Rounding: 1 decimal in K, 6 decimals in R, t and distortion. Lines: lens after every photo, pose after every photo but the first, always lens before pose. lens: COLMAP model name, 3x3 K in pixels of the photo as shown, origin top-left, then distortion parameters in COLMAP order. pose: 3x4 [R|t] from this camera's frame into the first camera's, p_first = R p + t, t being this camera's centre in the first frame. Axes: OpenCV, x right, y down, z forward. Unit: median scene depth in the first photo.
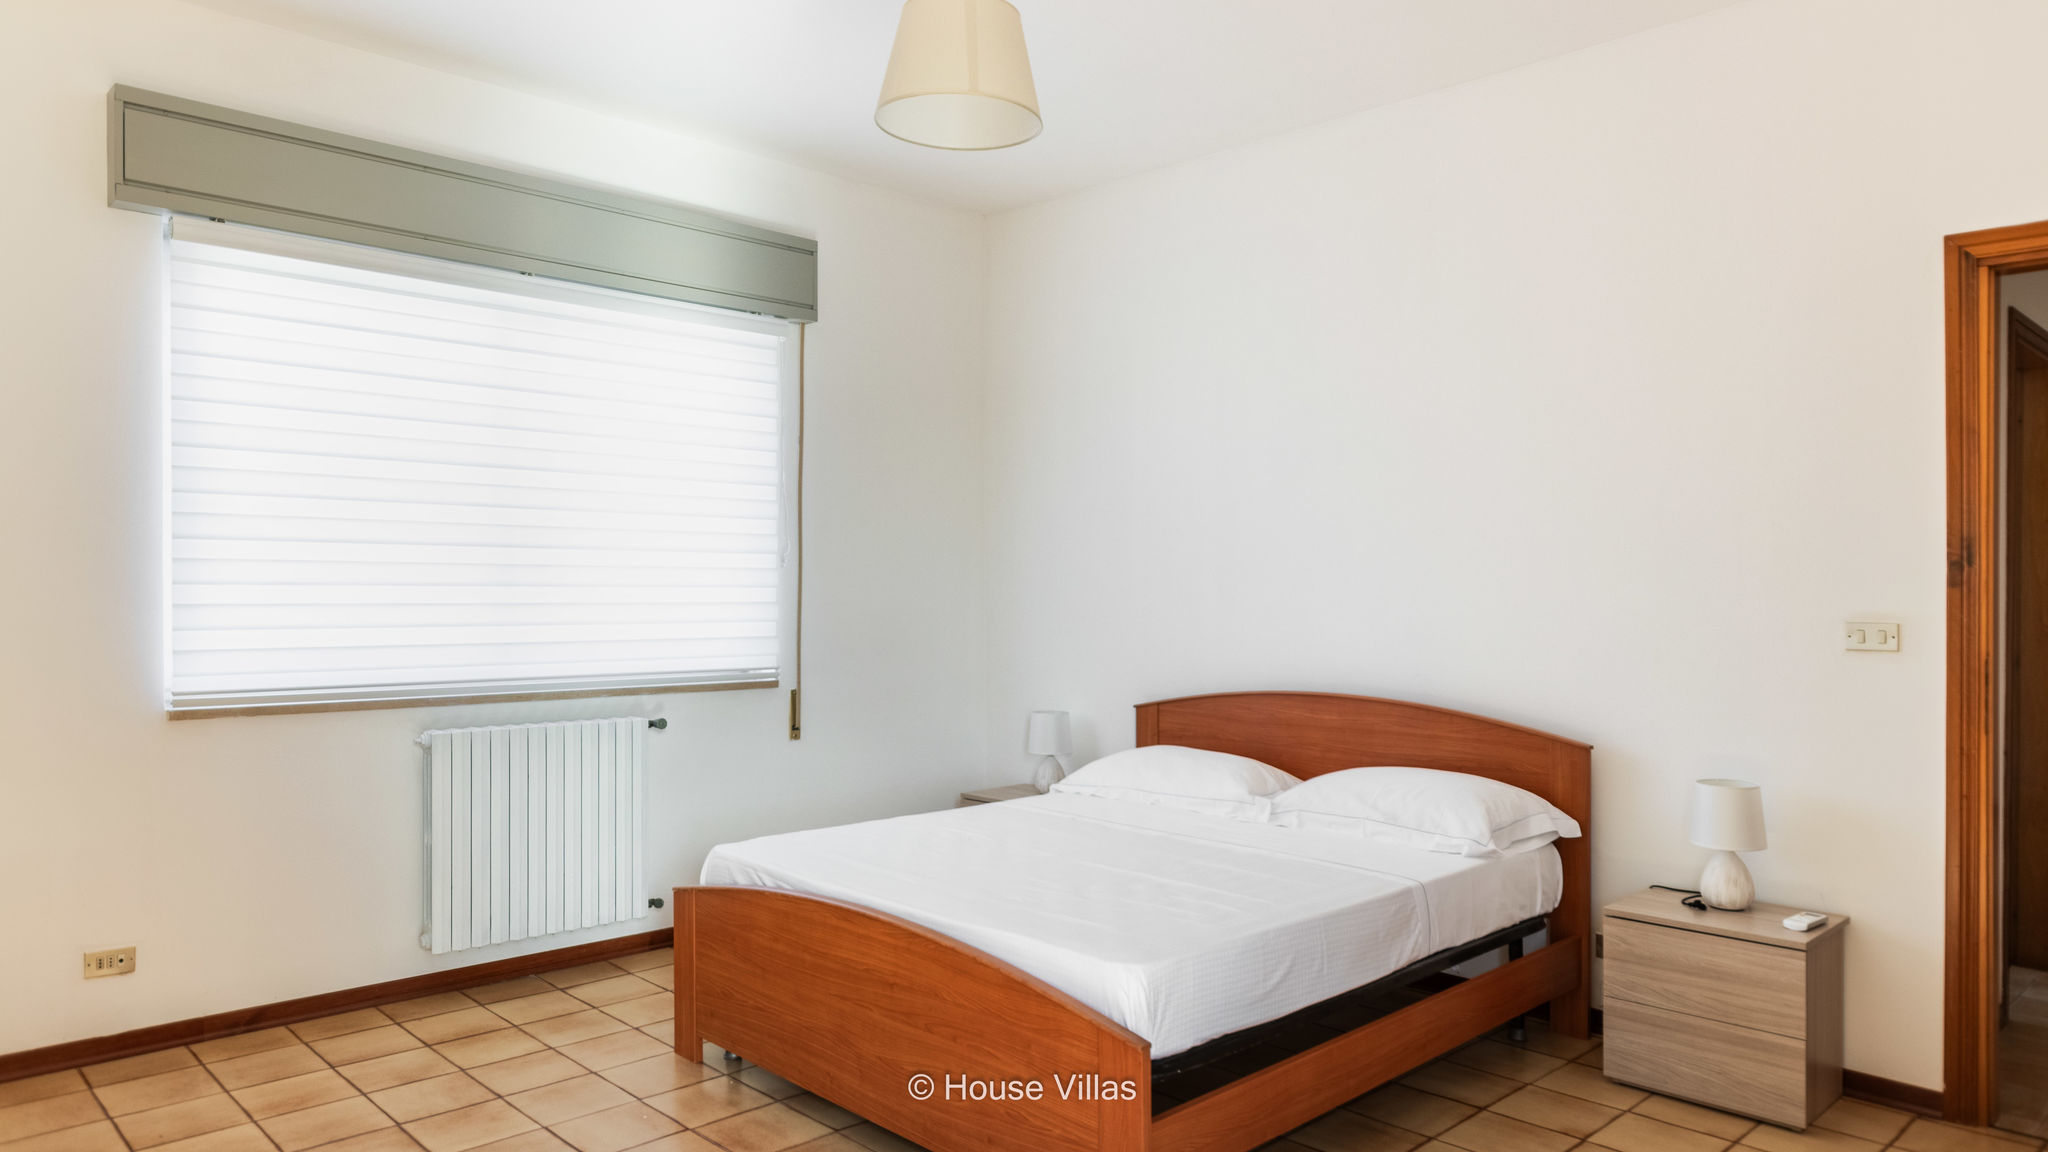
lens RADIAL K [[1349.9, 0, 970.6], [0, 1349.9, 567.9], [0, 0, 1]] dist [-0.016928, 0.001377]
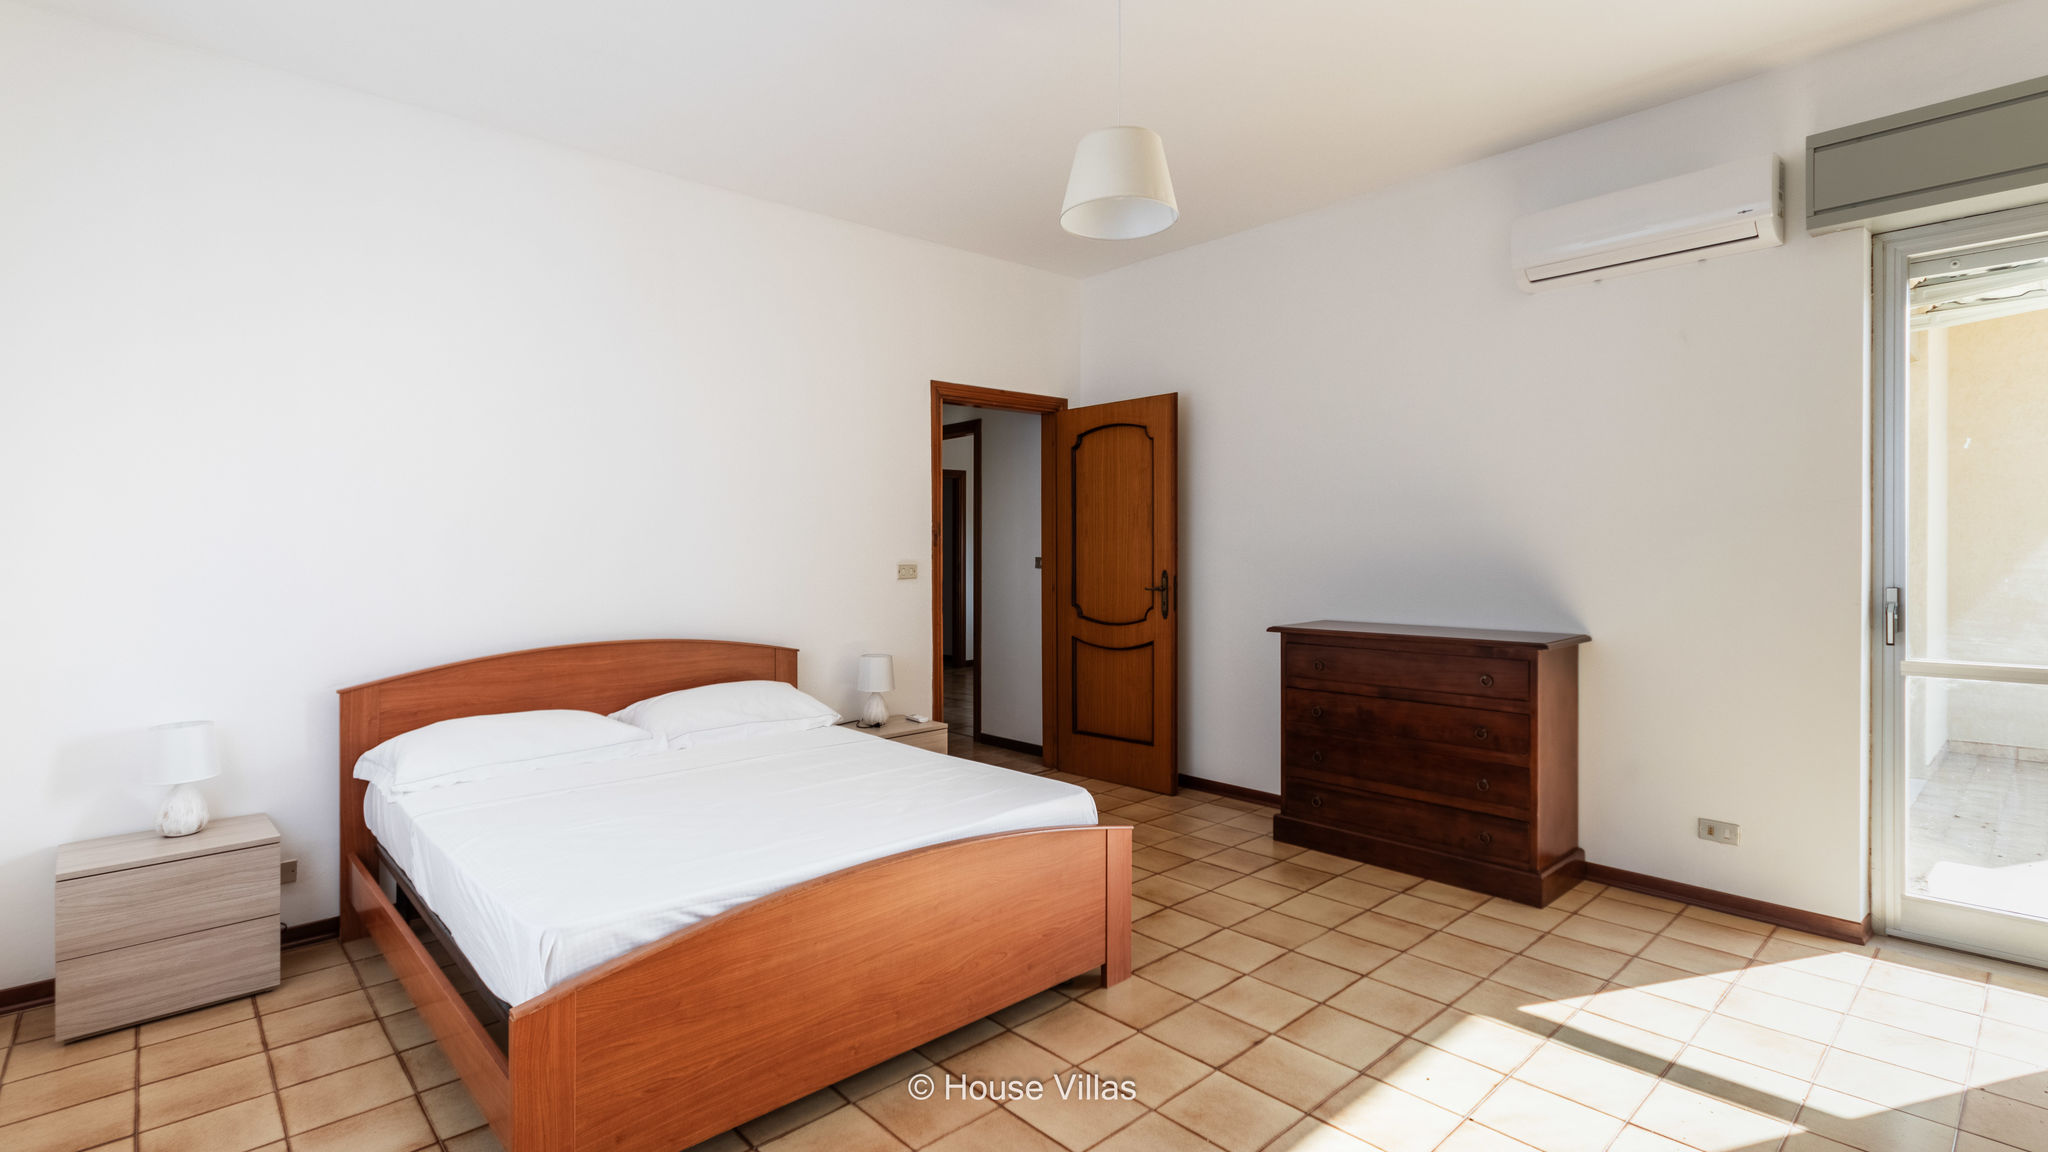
lens RADIAL K [[962.2, 0, 1016.9], [0, 962.2, 544.5], [0, 0, 1]] dist [0.028573, 0.000340]
pose [[0.014021, -0.008344, 0.999867, -0.715260], [-0.001969, 0.999963, 0.008373, -0.001535], [-0.999900, -0.002086, 0.014004, 0.760946]]
